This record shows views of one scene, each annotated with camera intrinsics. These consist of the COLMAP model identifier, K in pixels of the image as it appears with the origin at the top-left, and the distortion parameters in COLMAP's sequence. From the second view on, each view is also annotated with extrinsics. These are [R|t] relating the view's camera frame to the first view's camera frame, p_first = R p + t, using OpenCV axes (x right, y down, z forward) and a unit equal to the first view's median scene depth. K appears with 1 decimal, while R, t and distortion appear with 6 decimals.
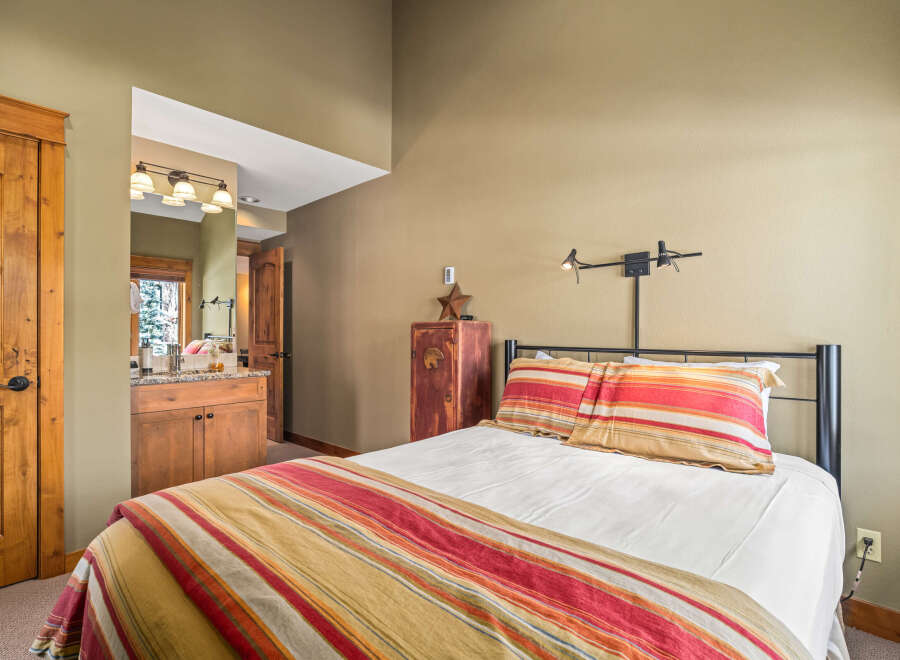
lens RADIAL K [[468.0, 0, 448.7], [0, 468.0, 328.9], [0, 0, 1]] dist [-0.004286, -0.000581]
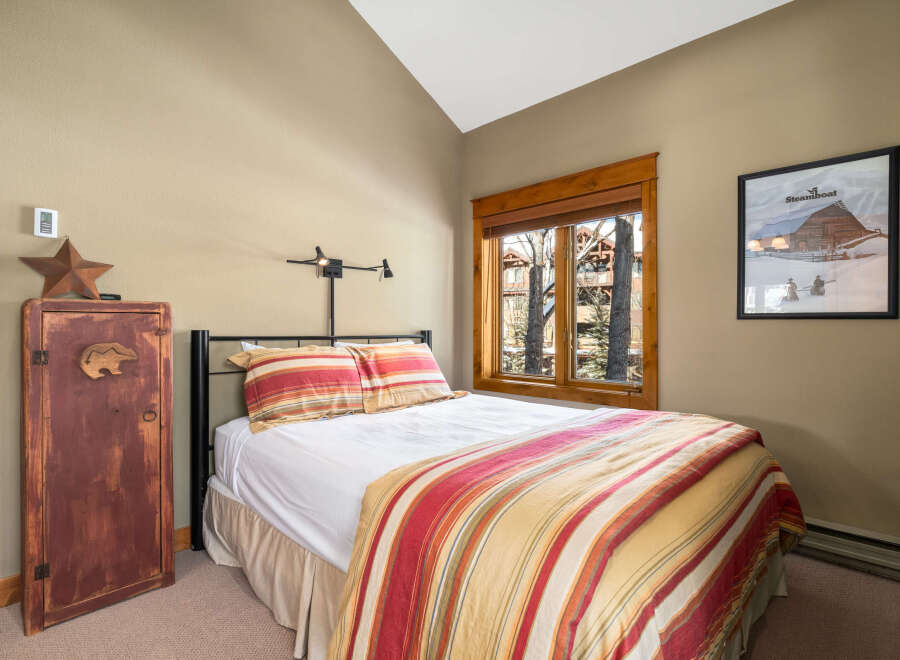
lens RADIAL K [[434.9, 0, 449.9], [0, 434.9, 326.5], [0, 0, 1]] dist [-0.001033, -0.001050]
pose [[0.019245, 0.002265, 0.999812, -0.748089], [-0.014523, 0.999893, -0.001985, 0.015004], [-0.999709, -0.014482, 0.019276, 0.656431]]
